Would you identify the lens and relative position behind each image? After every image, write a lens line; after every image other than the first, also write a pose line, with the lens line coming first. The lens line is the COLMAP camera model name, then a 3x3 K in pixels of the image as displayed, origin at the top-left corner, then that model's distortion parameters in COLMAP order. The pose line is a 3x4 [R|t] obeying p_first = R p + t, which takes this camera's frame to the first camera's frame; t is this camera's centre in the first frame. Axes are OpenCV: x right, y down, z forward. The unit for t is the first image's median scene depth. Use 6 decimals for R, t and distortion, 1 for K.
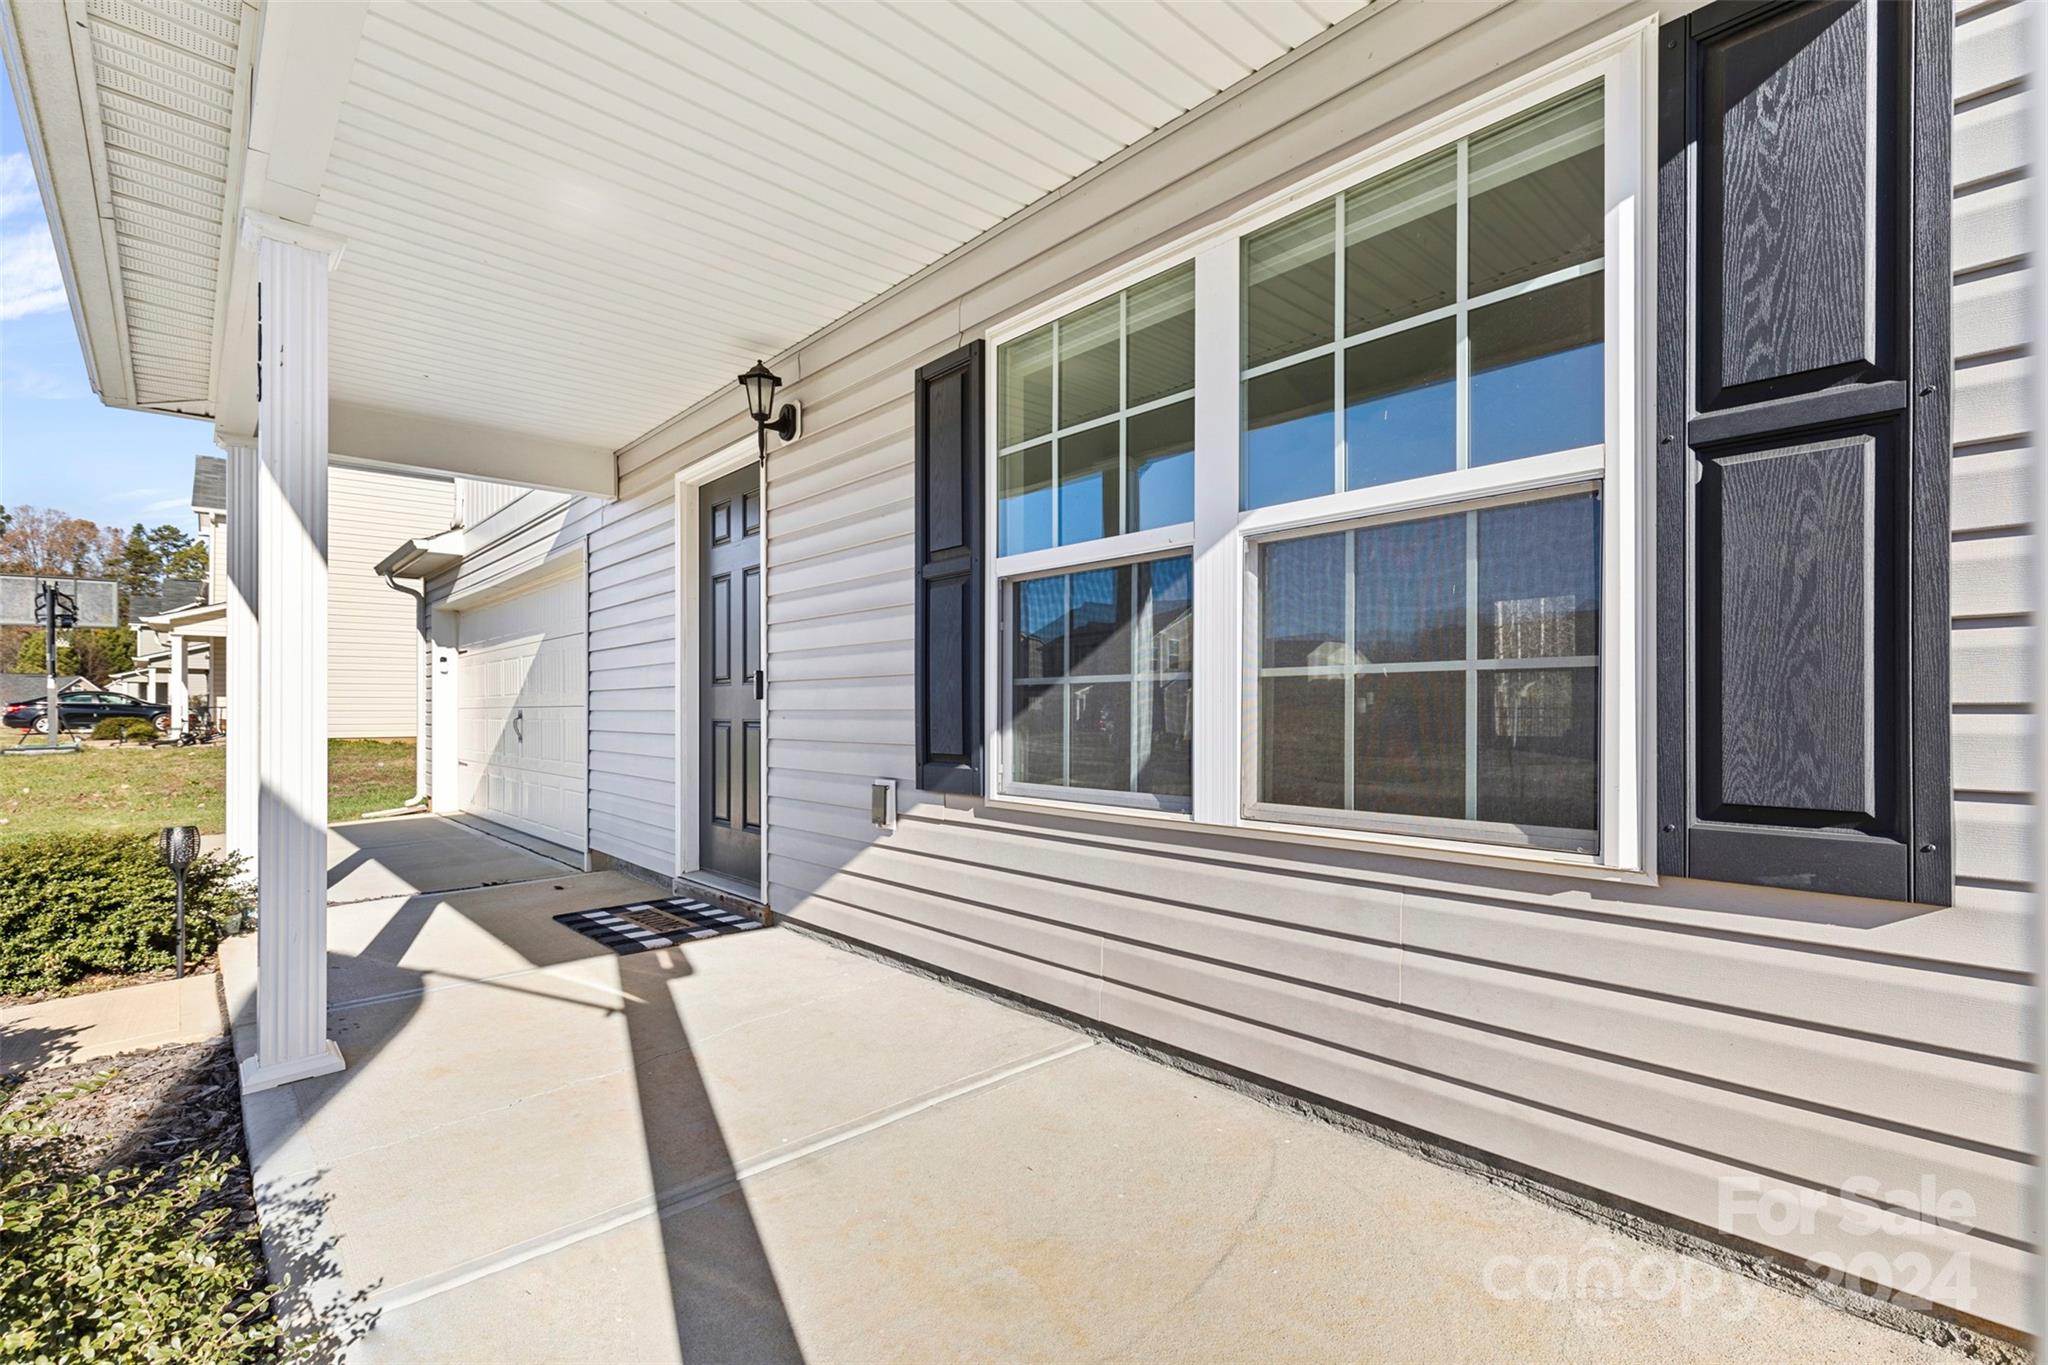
lens RADIAL K [[924.1, 0, 1034.7], [0, 924.1, 713.7], [0, 0, 1]] dist [-0.001433, -0.000135]
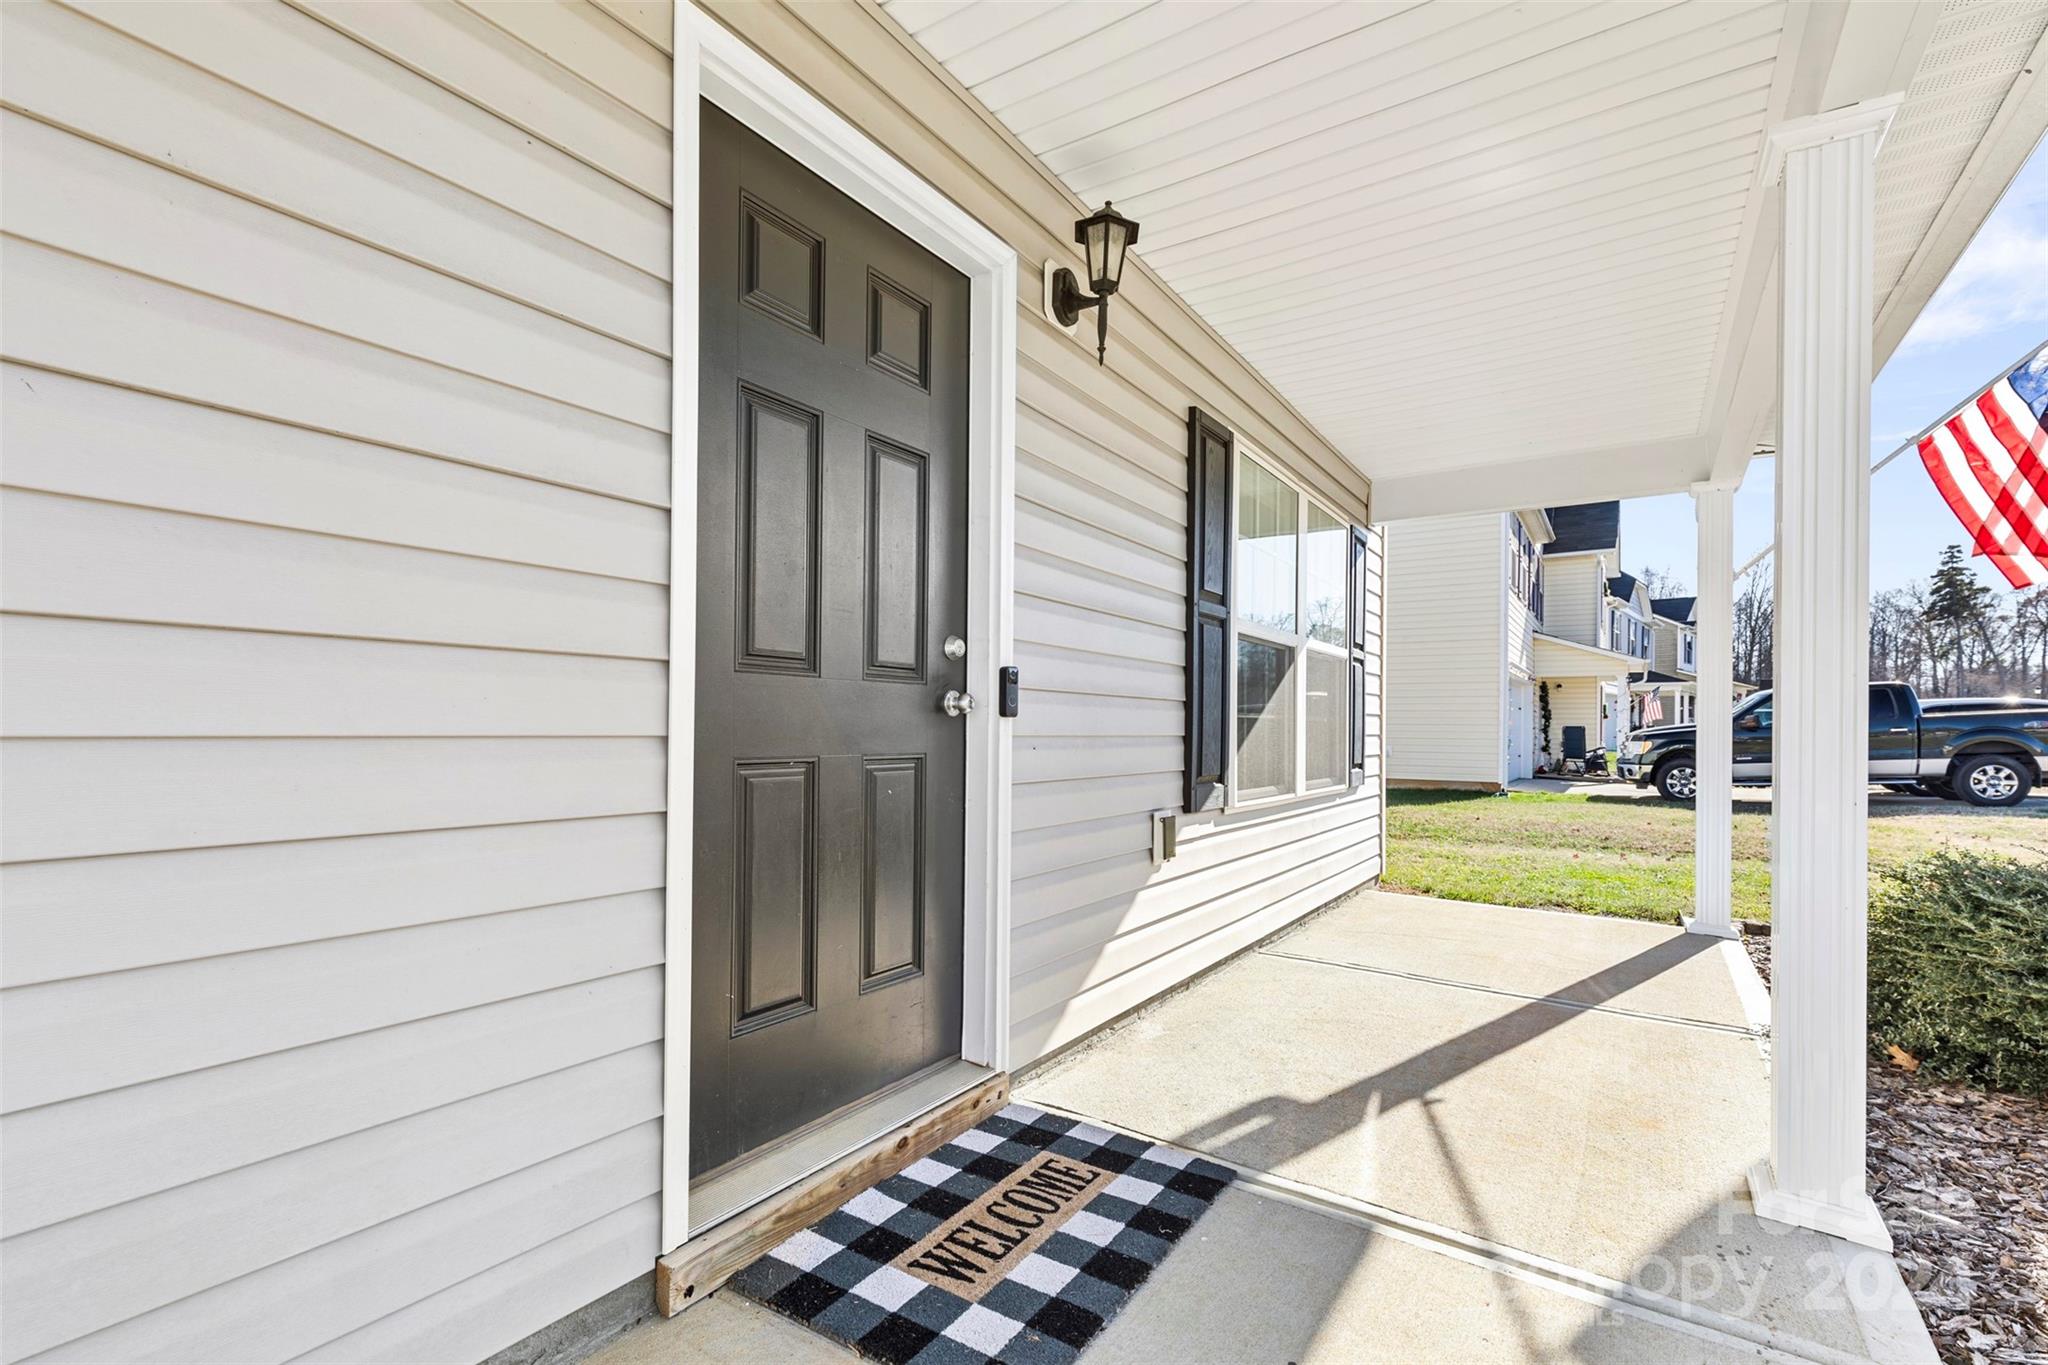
lens RADIAL K [[924.1, 0, 1034.7], [0, 924.1, 713.7], [0, 0, 1]] dist [-0.001433, -0.000135]
pose [[-0.243779, 0.011084, 0.969767, -1.067273], [-0.011304, 0.999834, -0.014269, -0.011458], [-0.969765, -0.014440, -0.243613, 1.399782]]
